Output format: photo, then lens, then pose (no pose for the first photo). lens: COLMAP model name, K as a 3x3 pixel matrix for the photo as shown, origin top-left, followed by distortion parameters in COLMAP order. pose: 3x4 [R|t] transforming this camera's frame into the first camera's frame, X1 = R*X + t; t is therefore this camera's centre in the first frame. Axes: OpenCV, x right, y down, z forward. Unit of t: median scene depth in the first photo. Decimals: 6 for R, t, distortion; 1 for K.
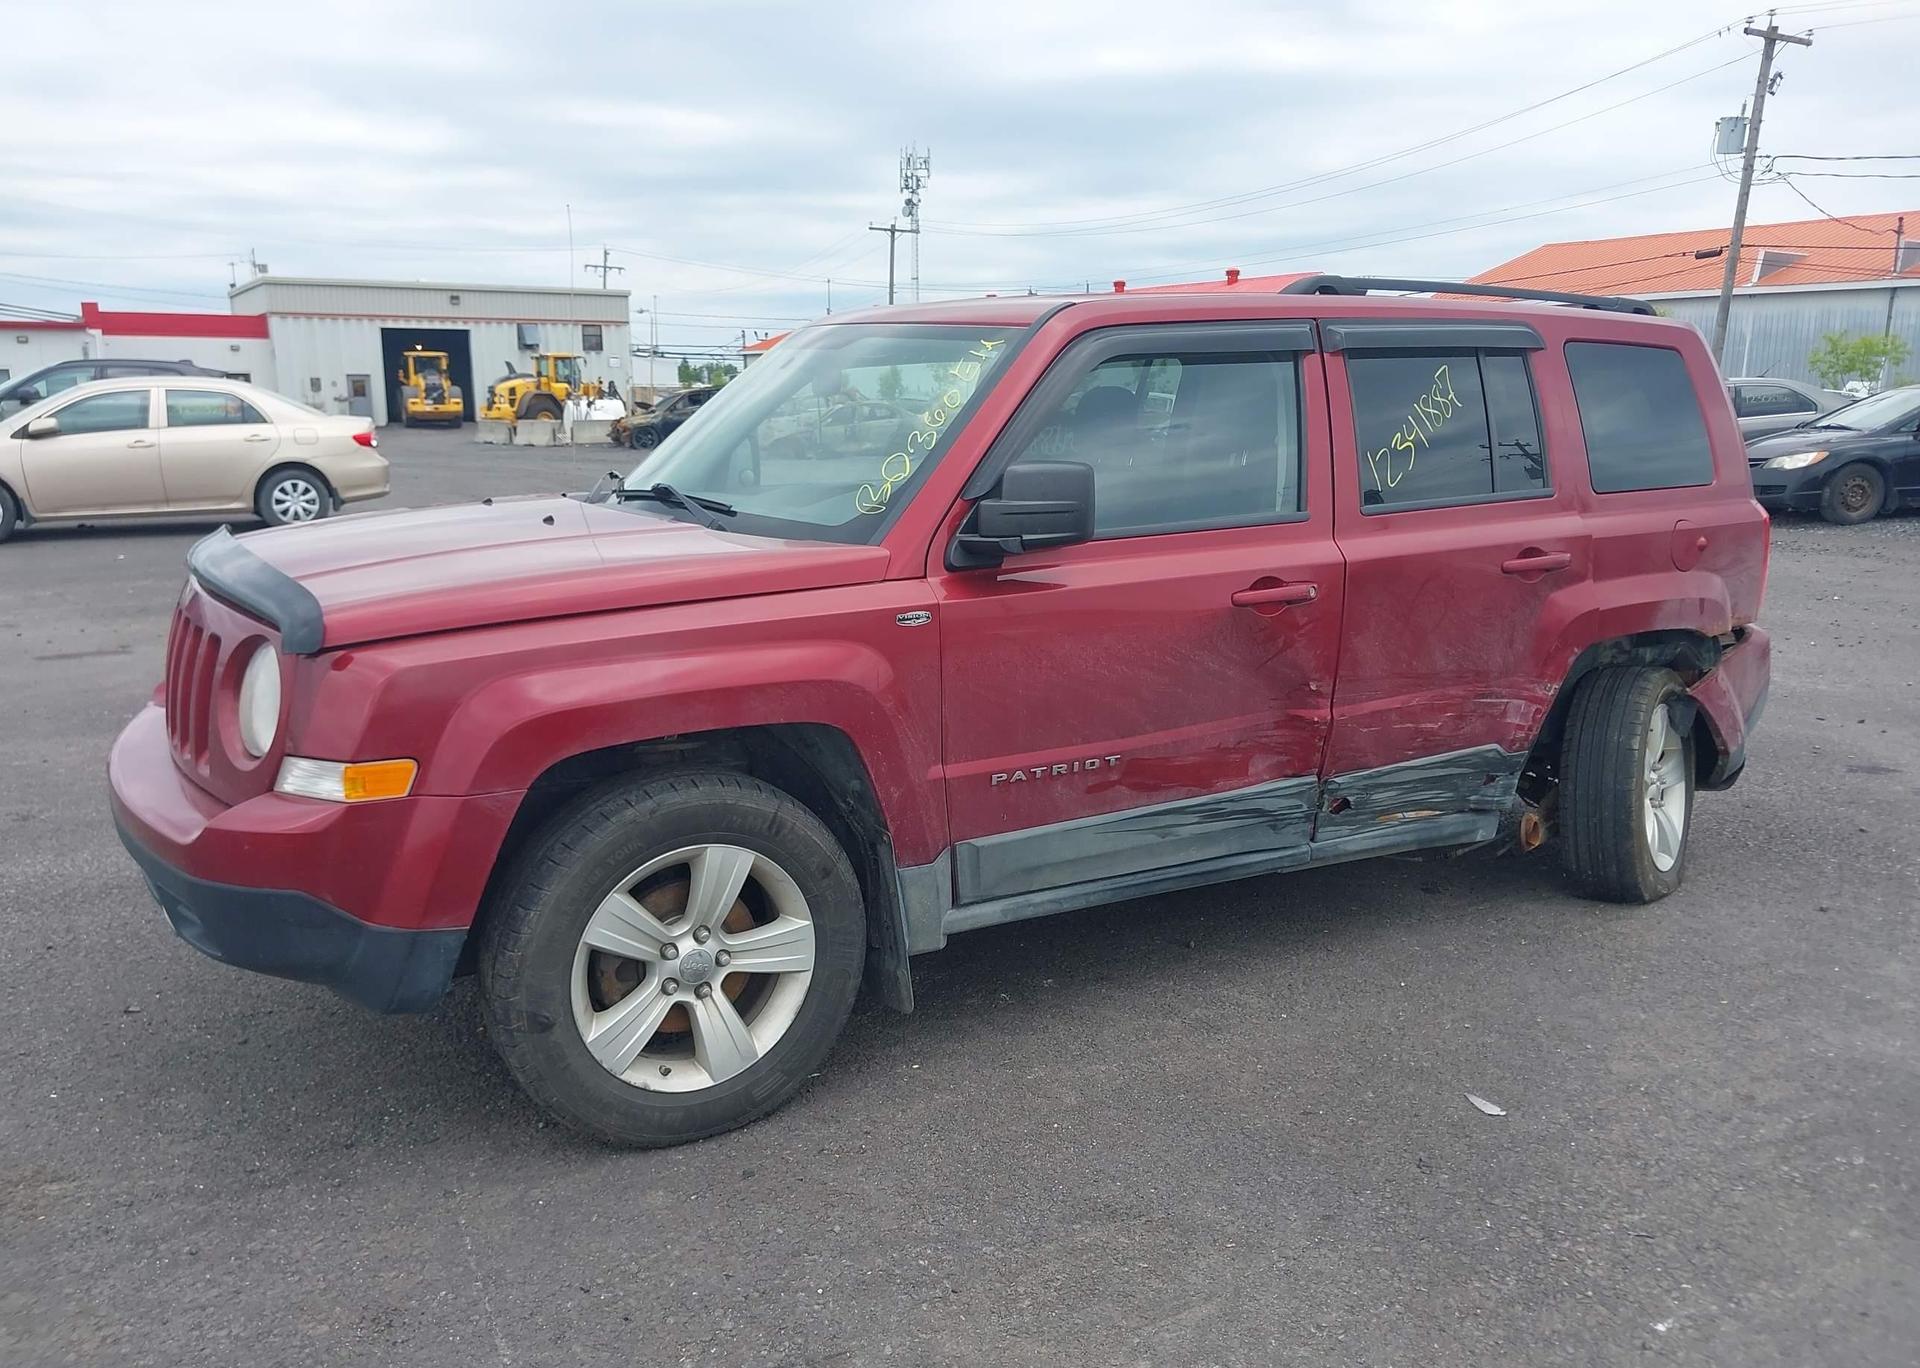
lens RADIAL K [[1552.7, 0, 950.4], [0, 1552.7, 705.0], [0, 0, 1]] dist [0.052150, -0.075182]
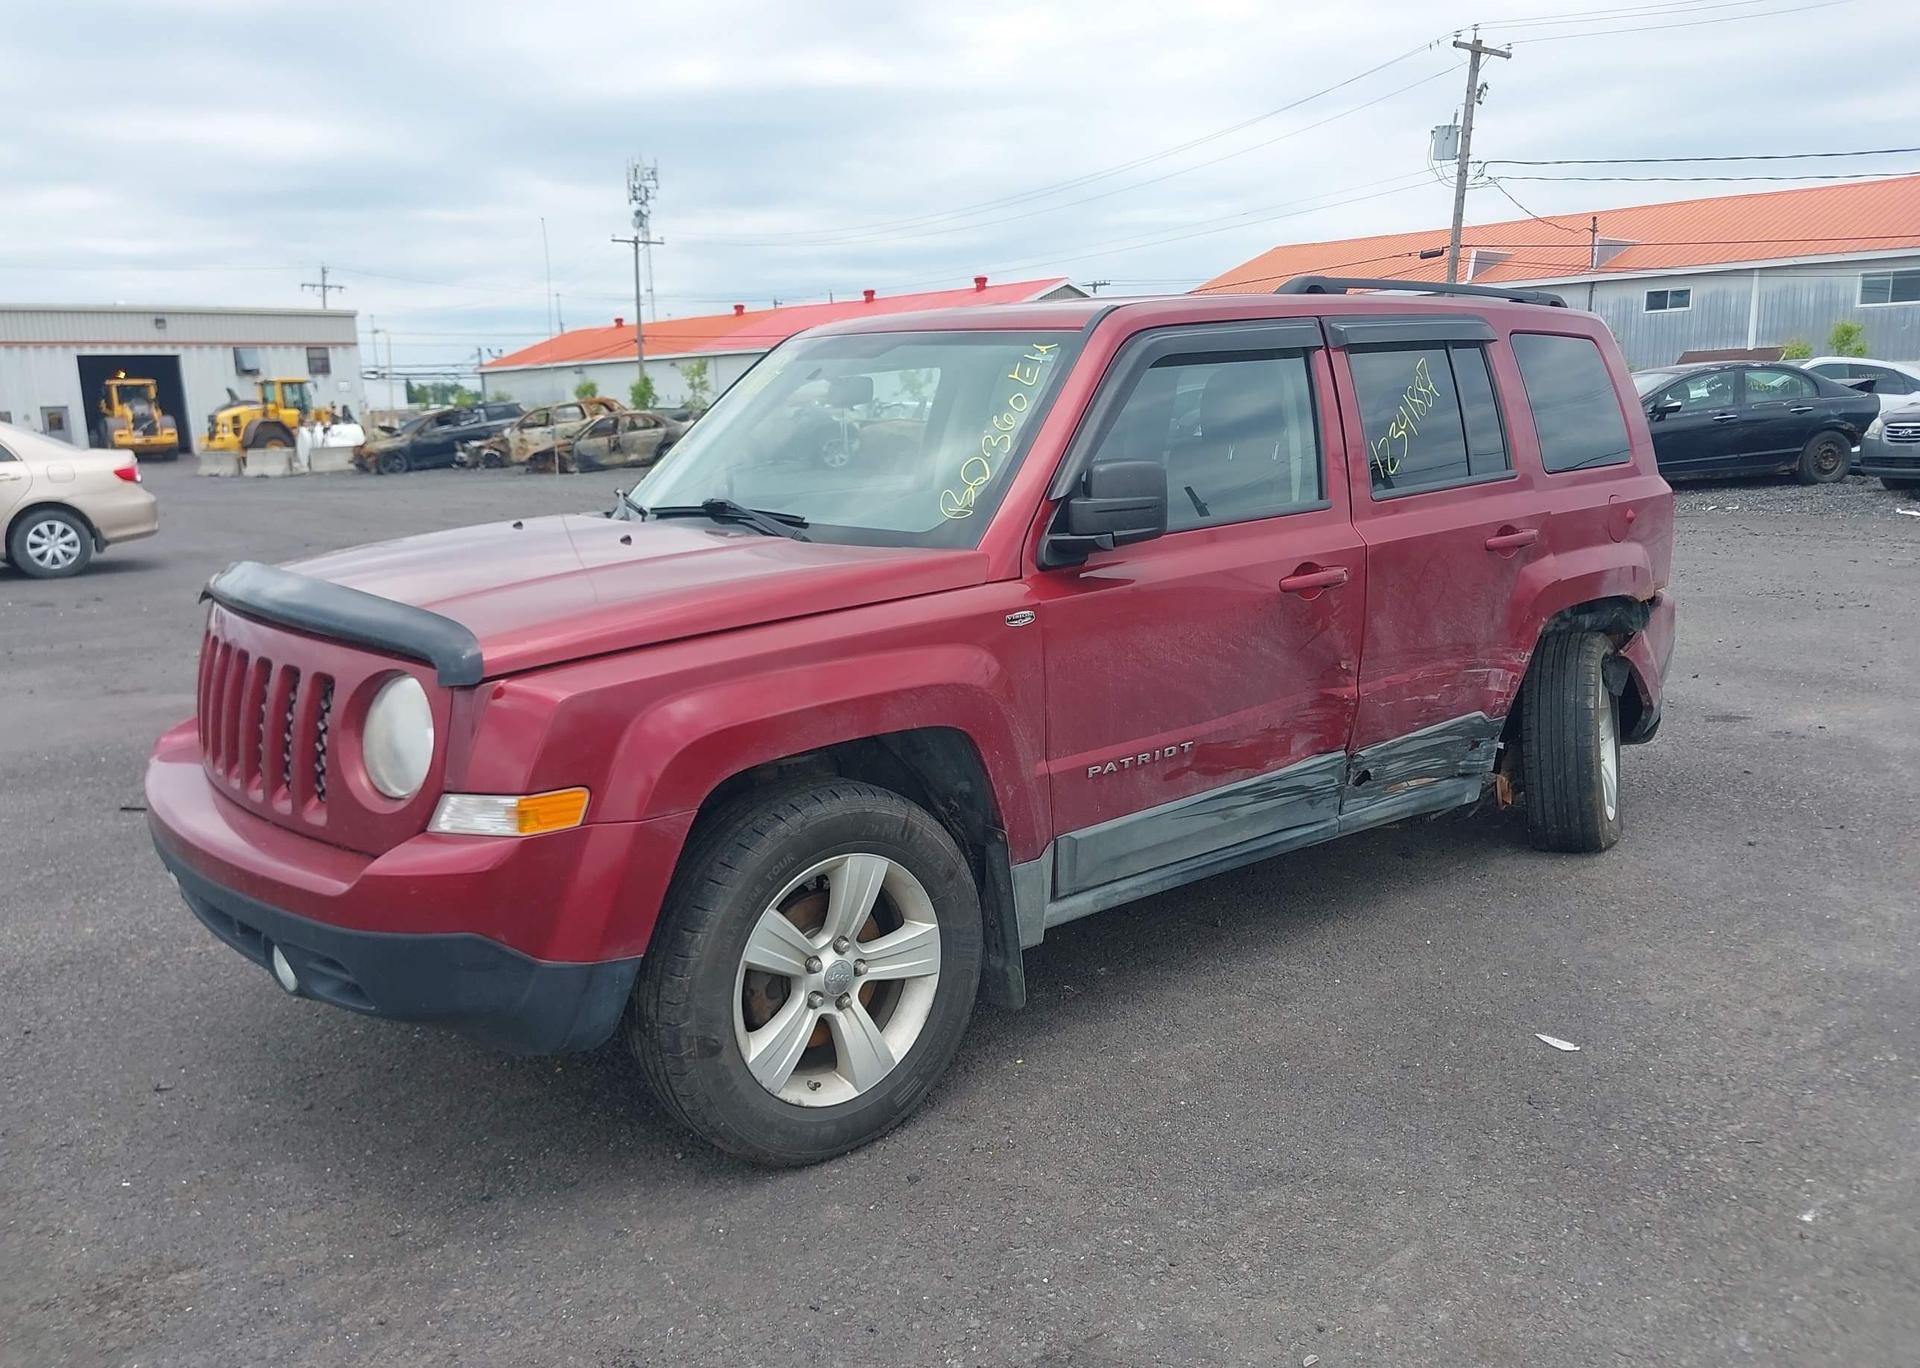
lens RADIAL K [[1555.0, 0, 963.2], [0, 1555.0, 713.3], [0, 0, 1]] dist [0.065343, -0.096613]
pose [[0.984729, -0.063252, 0.162199, -0.178300], [0.063556, 0.997973, 0.003321, 0.000371], [-0.162080, 0.007038, 0.986753, 0.000694]]
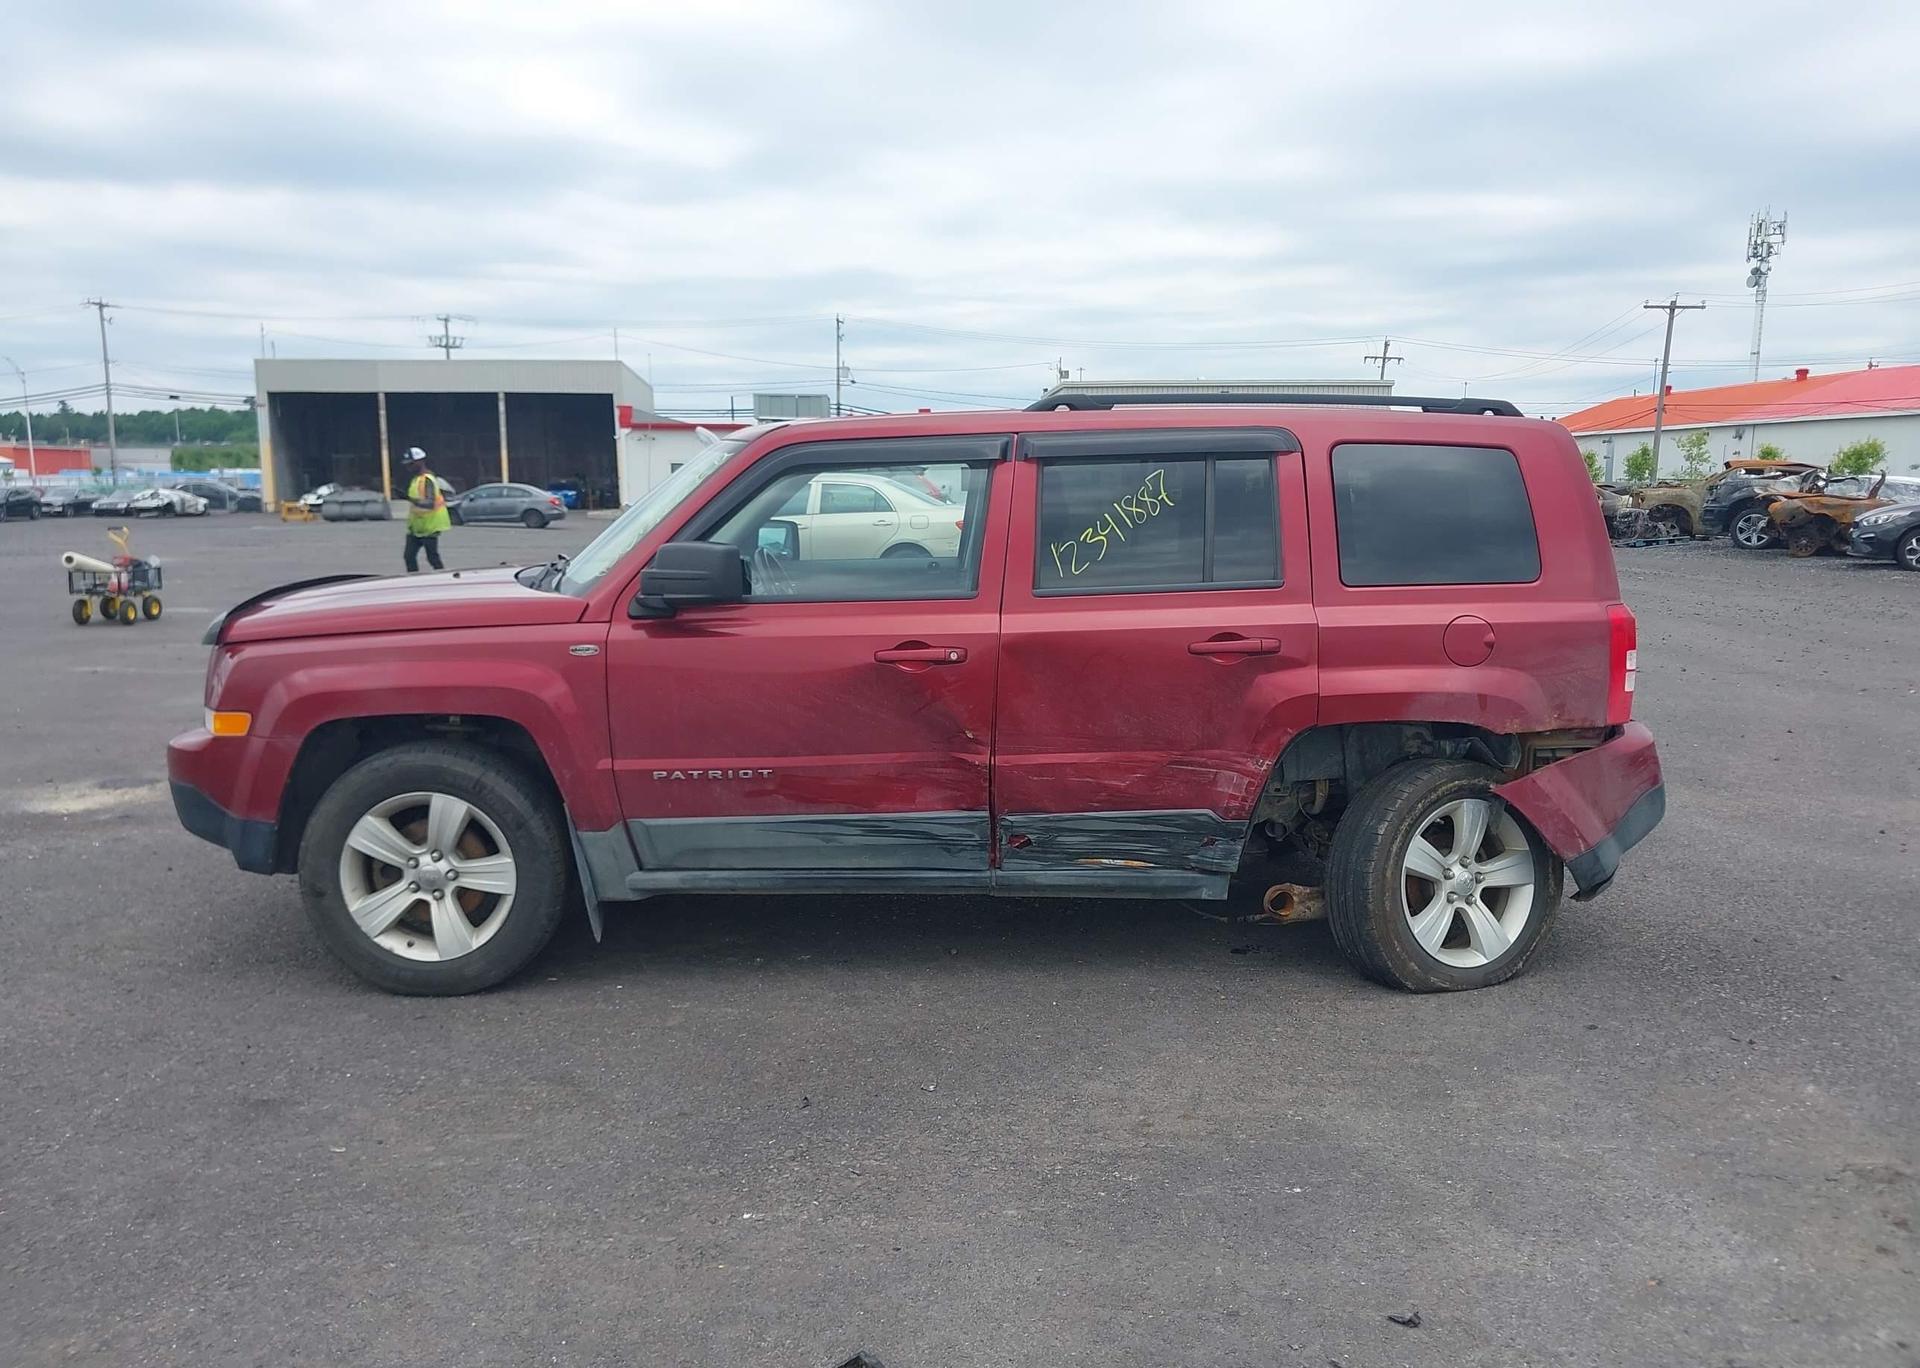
lens RADIAL K [[1555.0, 0, 963.2], [0, 1555.0, 713.3], [0, 0, 1]] dist [0.065343, -0.096613]
pose [[0.871565, 0.072942, -0.484823, 0.747763], [-0.096912, 0.994991, -0.024521, 0.001273], [0.480606, 0.068357, 0.874268, -0.050718]]
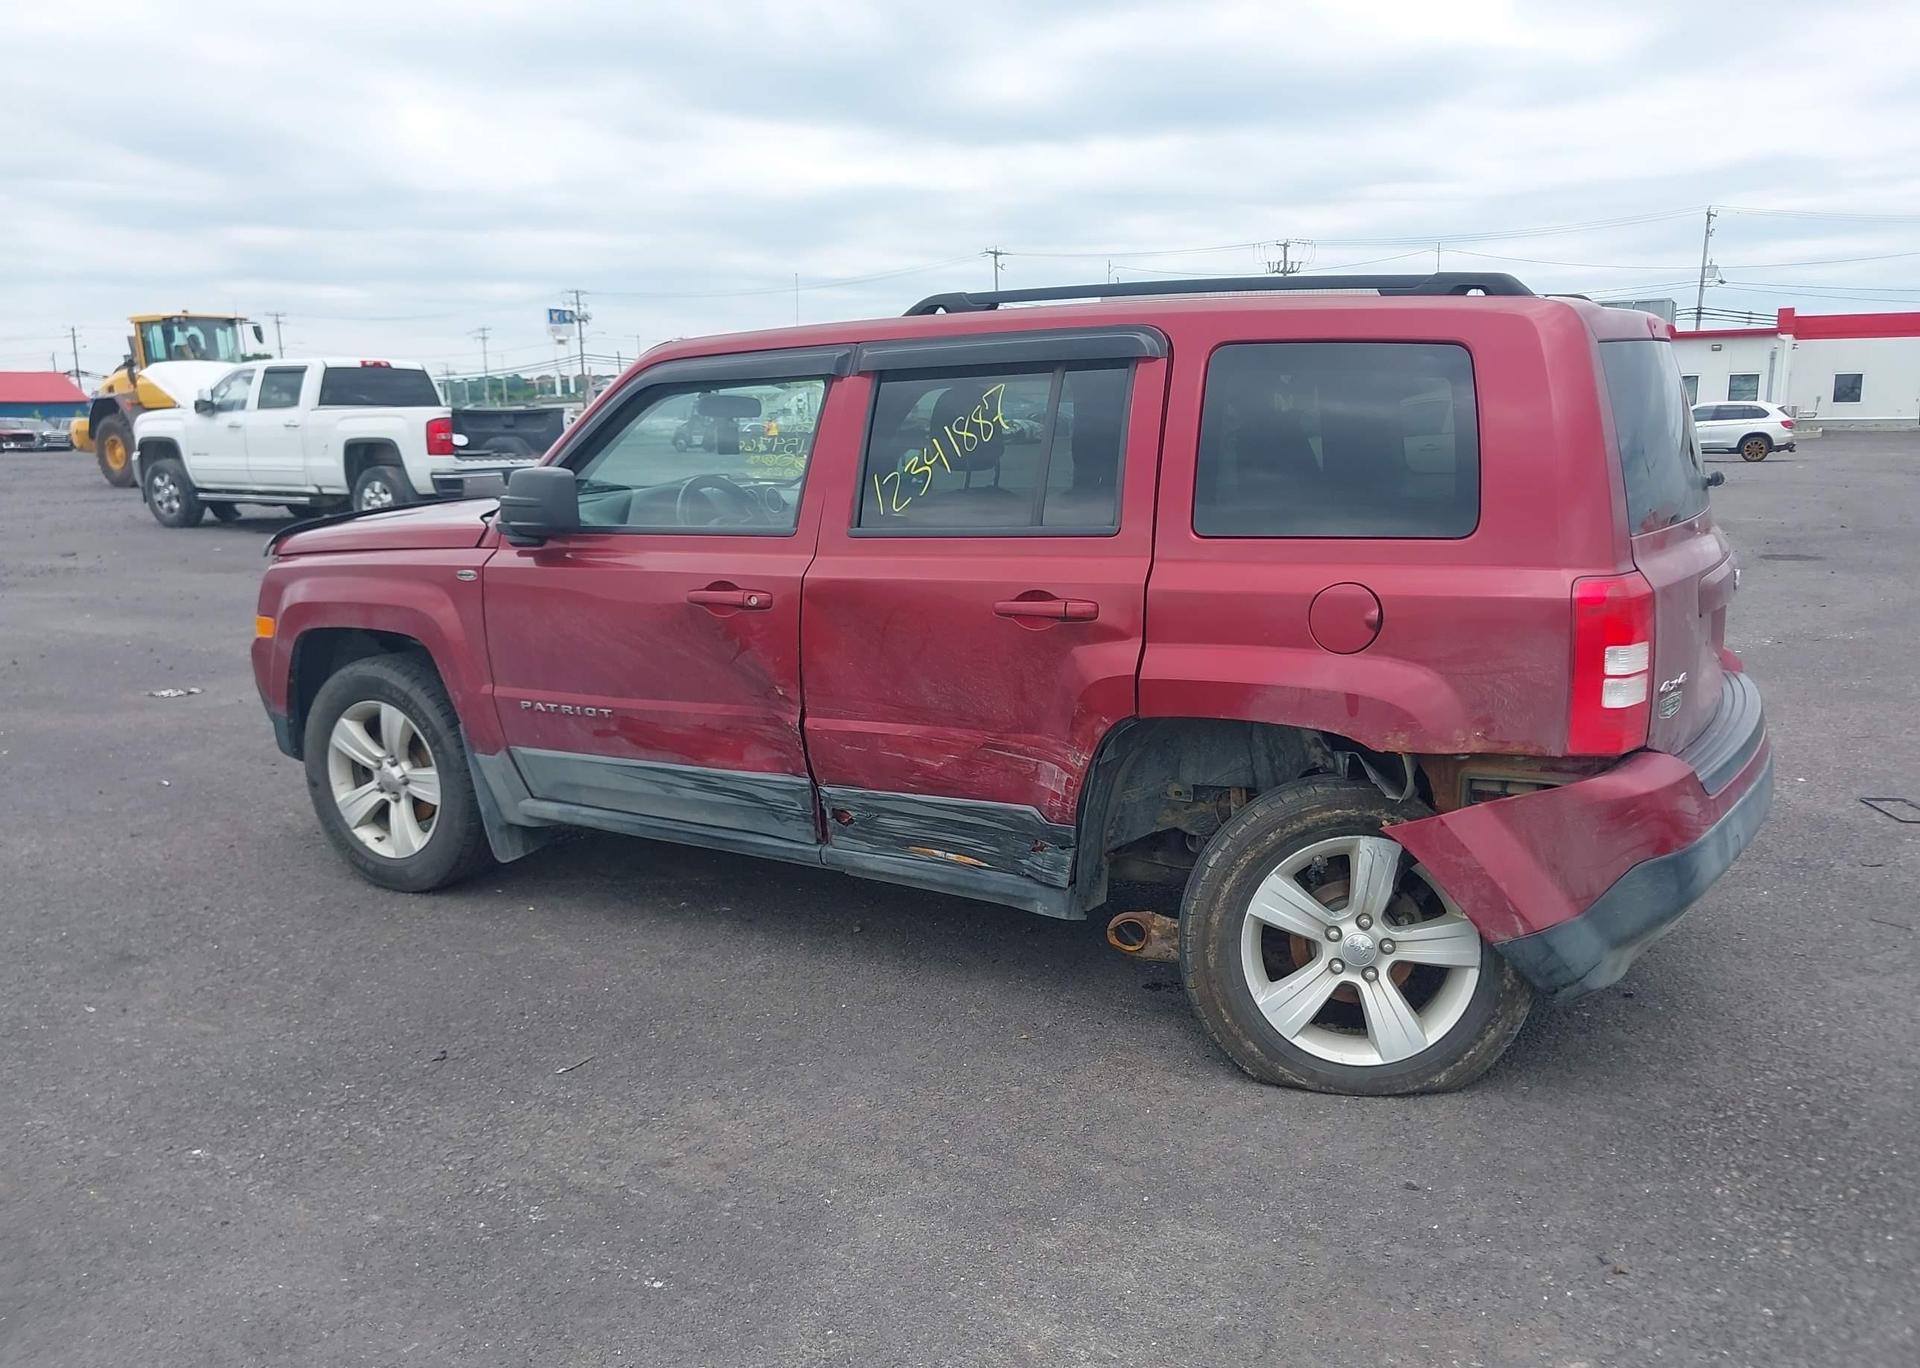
lens RADIAL K [[1517.4, 0, 977.3], [0, 1517.4, 717.1], [0, 0, 1]] dist [0.051494, -0.079817]
pose [[0.496846, 0.168338, -0.851356, 1.094377], [-0.158789, 0.982080, 0.101517, -0.111770], [0.853188, 0.084747, 0.514672, 0.537313]]
